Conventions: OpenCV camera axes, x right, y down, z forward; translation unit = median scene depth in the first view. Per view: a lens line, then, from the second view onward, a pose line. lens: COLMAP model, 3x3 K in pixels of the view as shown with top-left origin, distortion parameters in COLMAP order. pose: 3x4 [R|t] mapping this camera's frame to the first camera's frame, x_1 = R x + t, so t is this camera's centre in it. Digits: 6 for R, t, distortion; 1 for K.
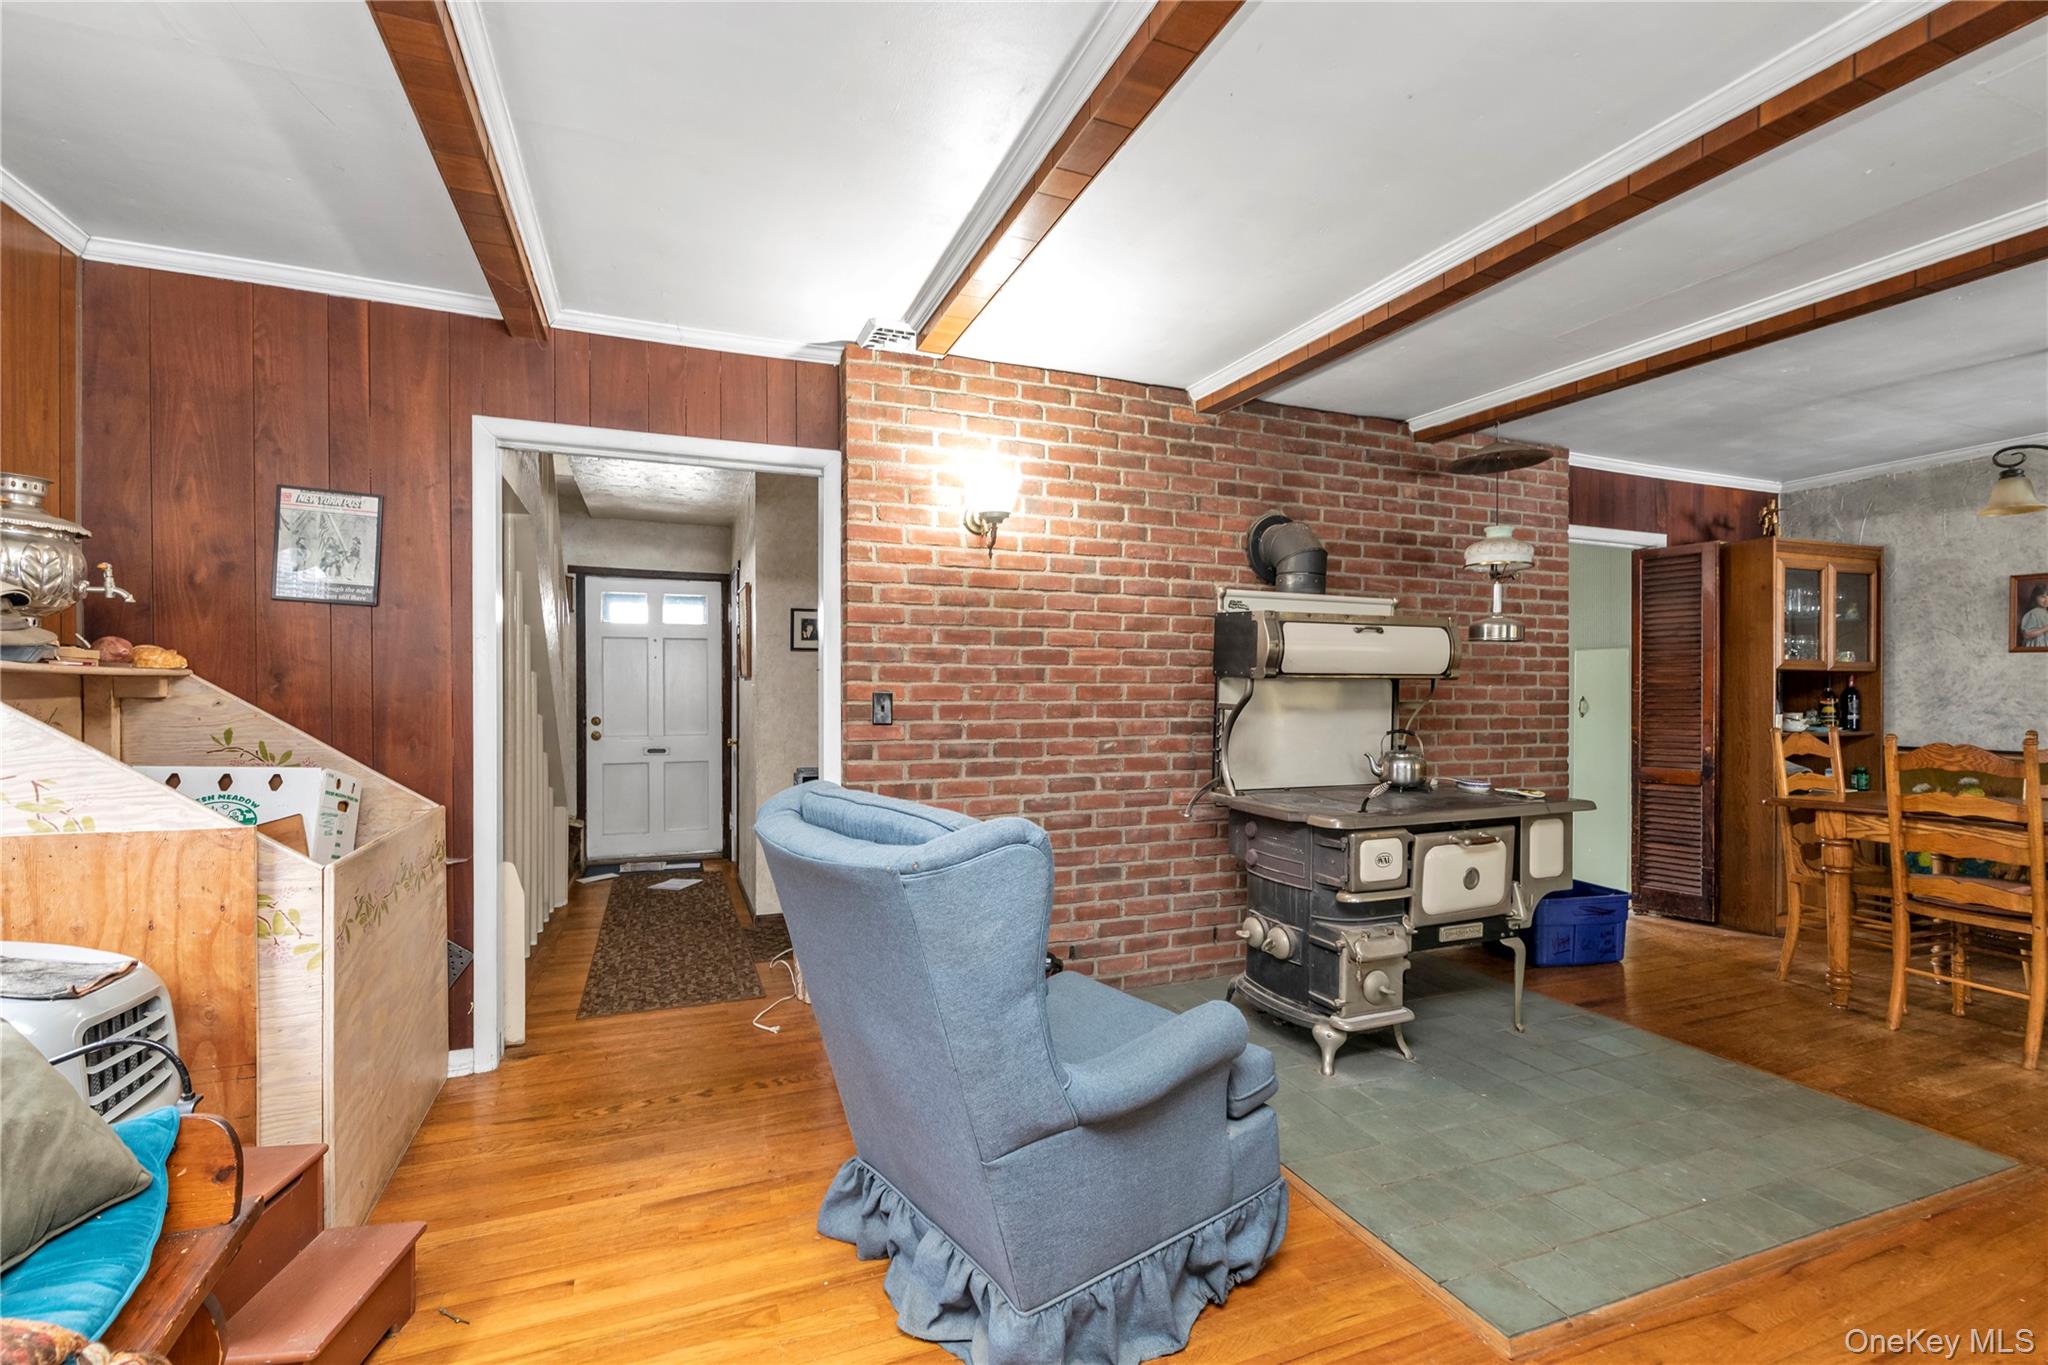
lens RADIAL K [[905.4, 0, 1002.3], [0, 905.4, 689.8], [0, 0, 1]] dist [0.003001, -0.000911]
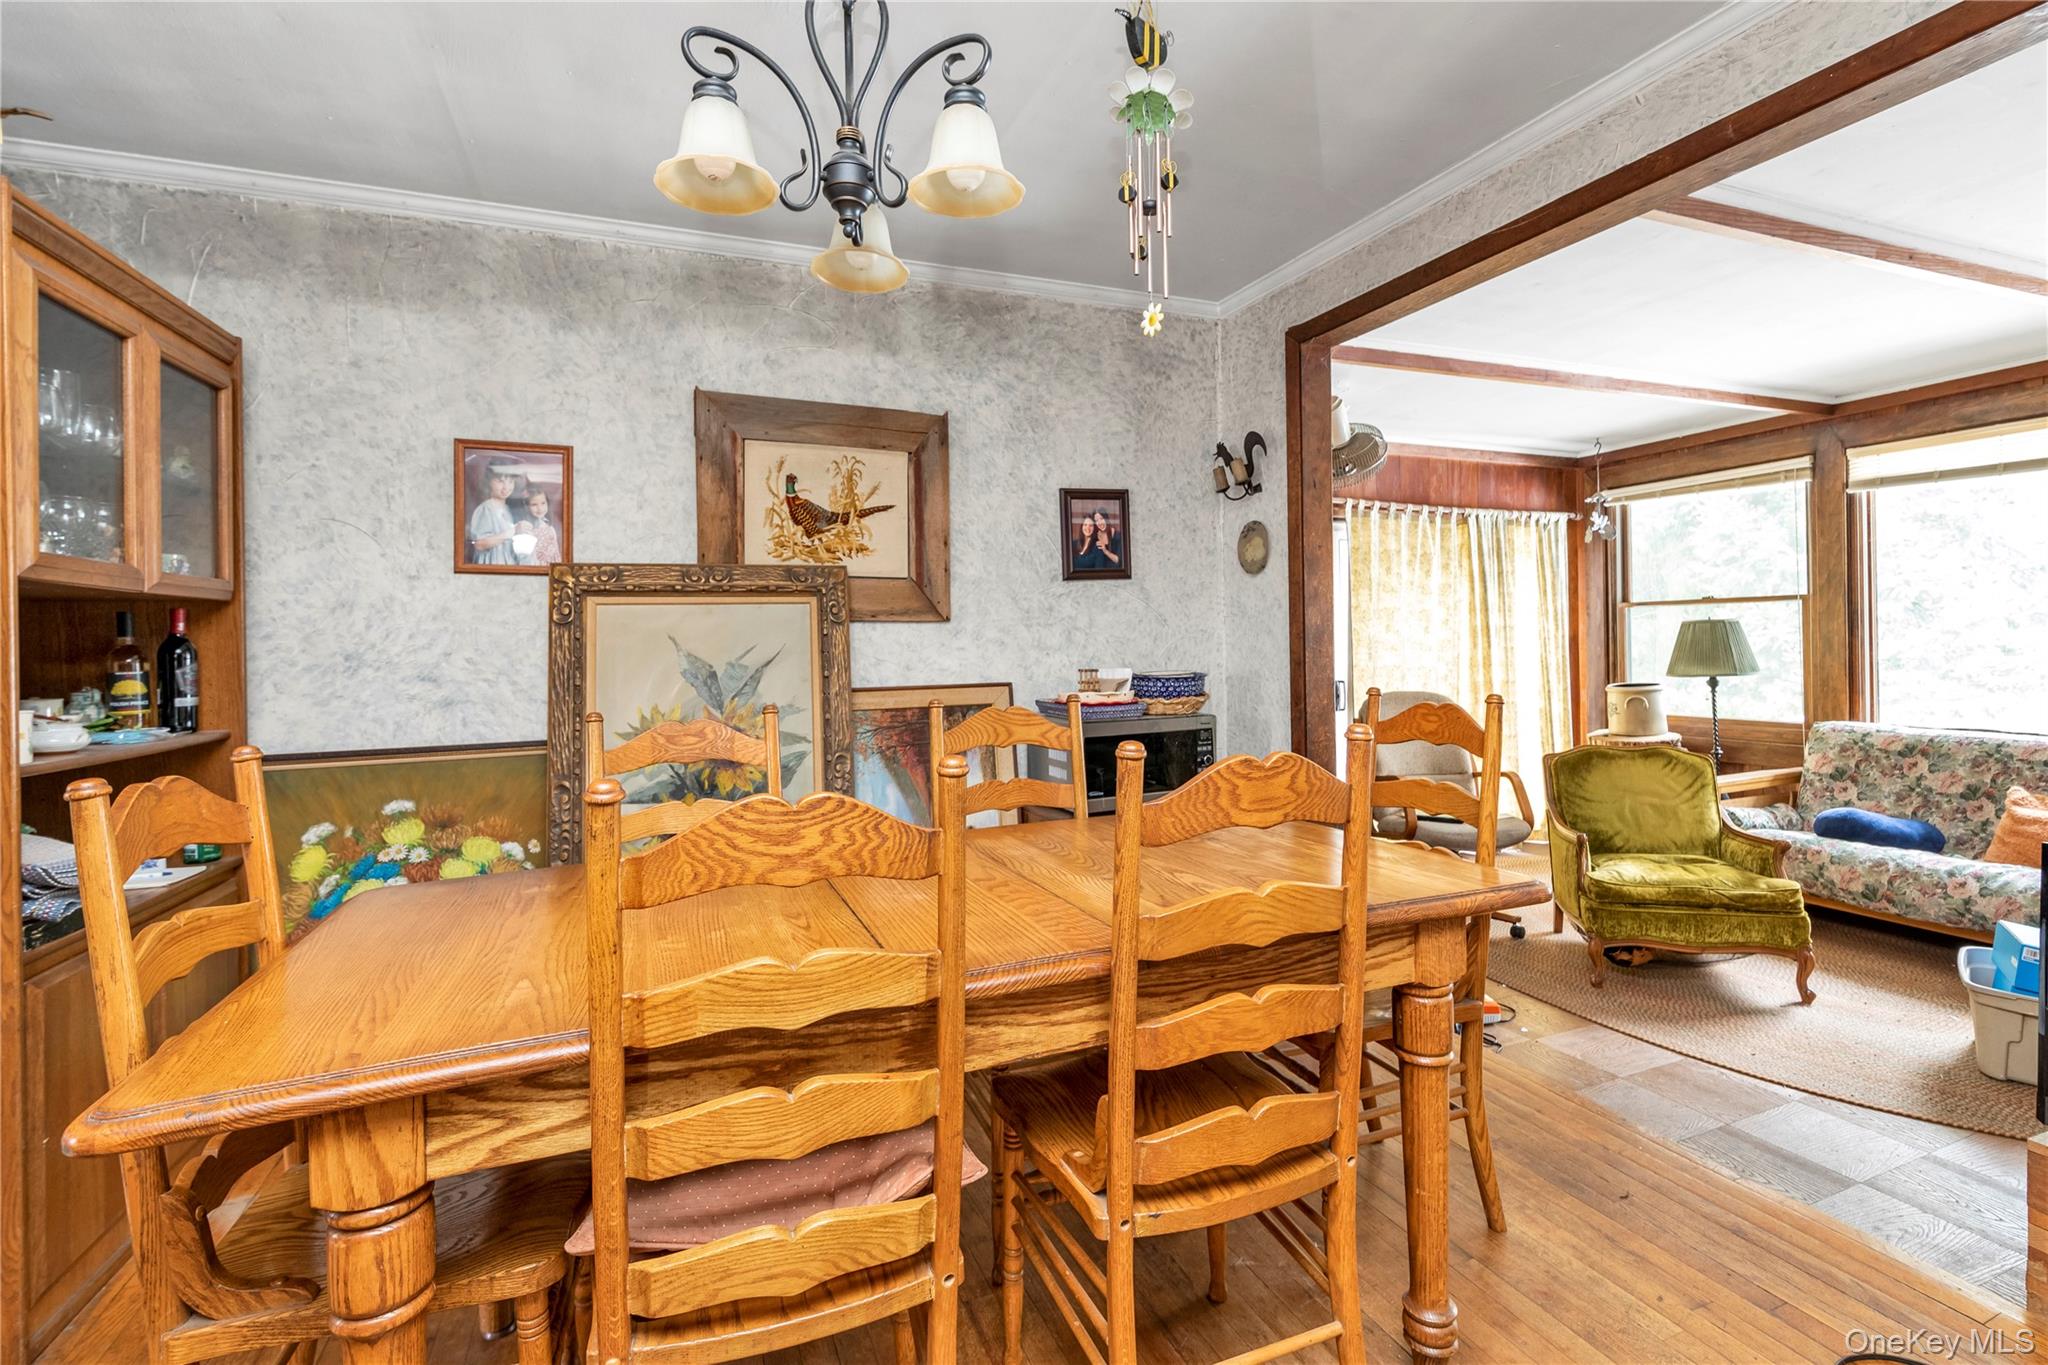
lens RADIAL K [[905.4, 0, 1014.8], [0, 905.4, 636.5], [0, 0, 1]] dist [0.003001, -0.000911]
pose [[-0.027820, 0.001741, 0.999611, 0.504546], [0.016794, 0.999858, -0.001274, 0.005601], [-0.999472, 0.016752, -0.027845, 0.633515]]
